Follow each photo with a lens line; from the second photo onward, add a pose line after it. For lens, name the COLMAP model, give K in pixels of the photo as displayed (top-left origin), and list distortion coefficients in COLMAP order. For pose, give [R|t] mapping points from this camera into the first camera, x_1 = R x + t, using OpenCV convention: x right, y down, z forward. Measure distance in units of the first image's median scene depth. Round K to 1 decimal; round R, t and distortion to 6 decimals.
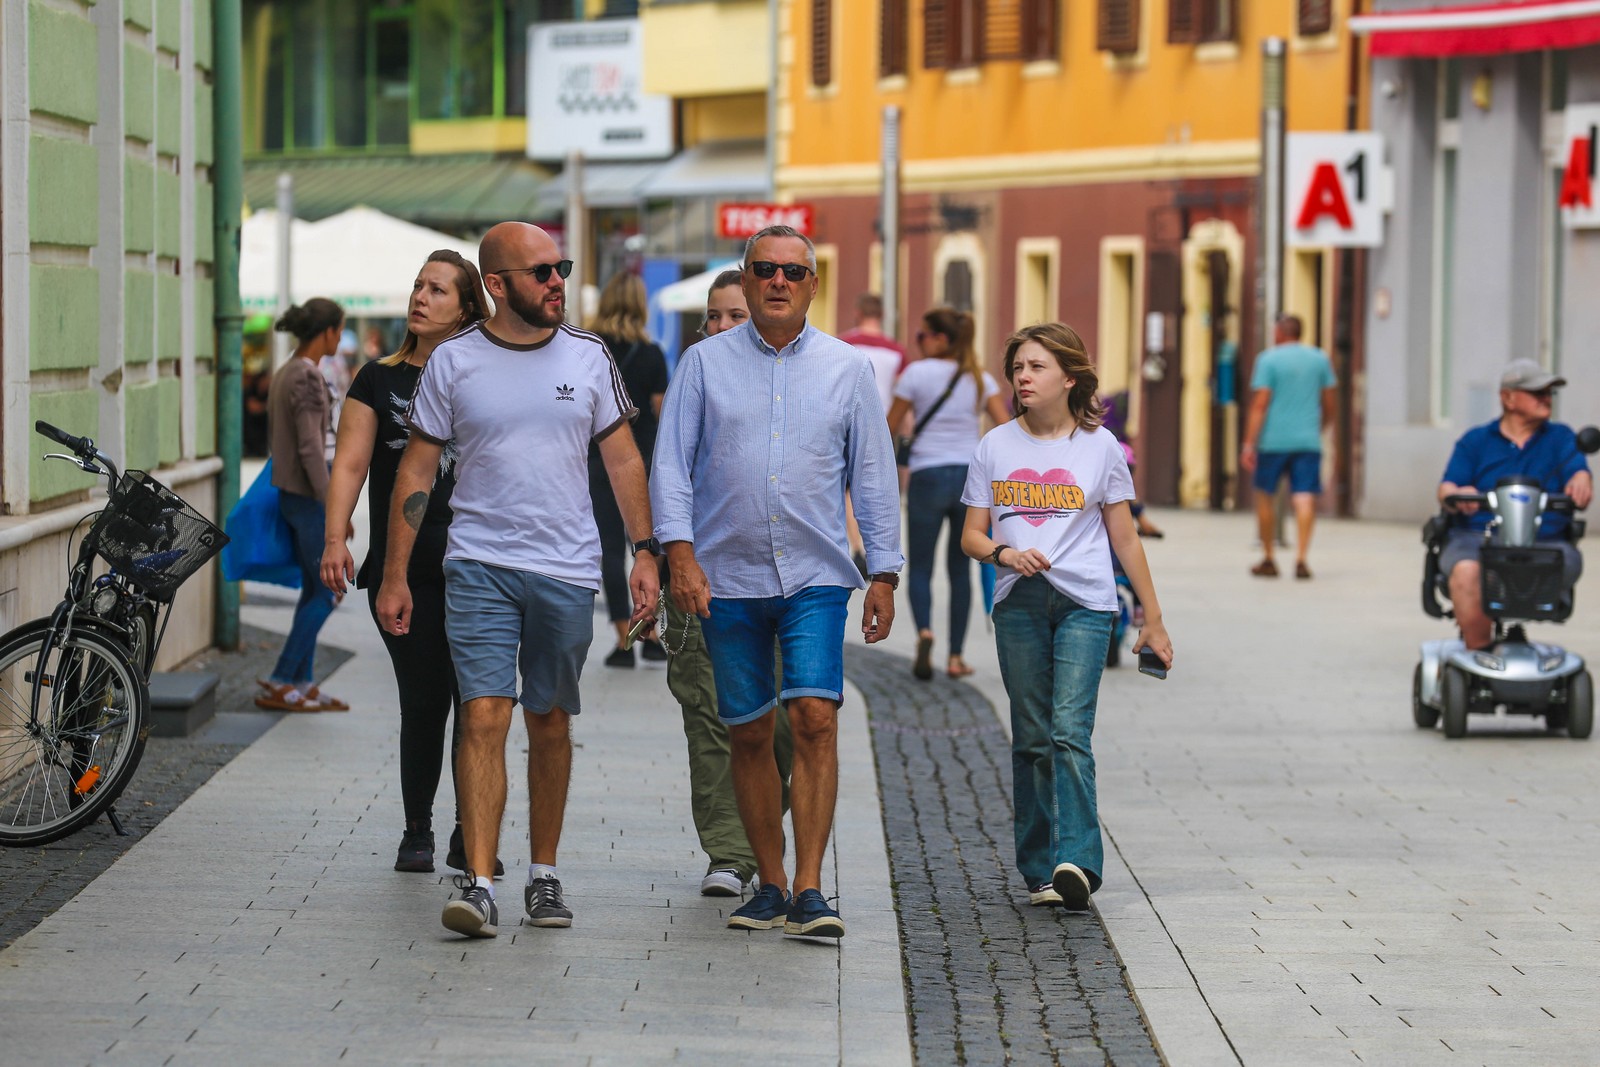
lens RADIAL K [[9290.0, 0, 800.0], [0, 9290.0, 533.5], [0, 0, 1]] dist [1.510752, -19.553430]
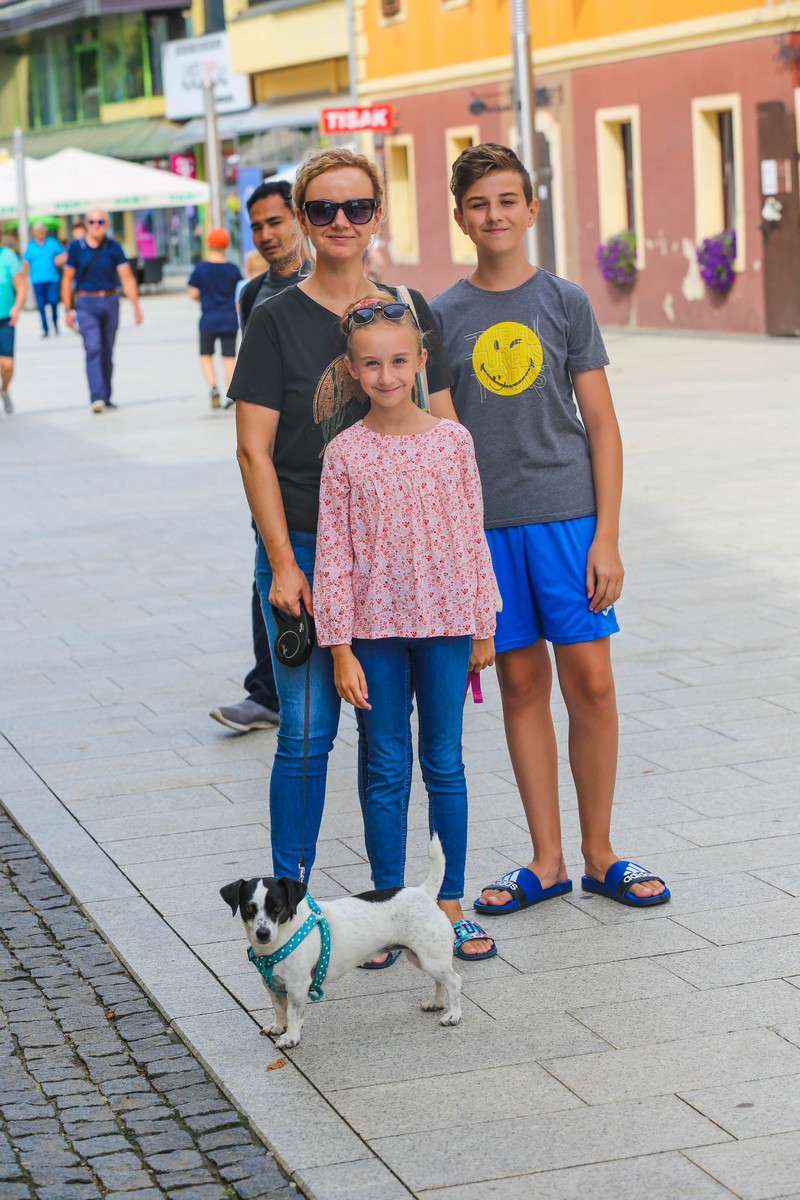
lens RADIAL K [[3026.6, 0, 400.0], [0, 3026.6, 600.0], [0, 0, 1]] dist [-0.030884, -0.828422]
pose [[0.996517, -0.073329, 0.039707, -0.014768], [0.068617, 0.991643, 0.109254, -0.009285], [-0.047387, -0.106149, 0.993220, 0.424391]]
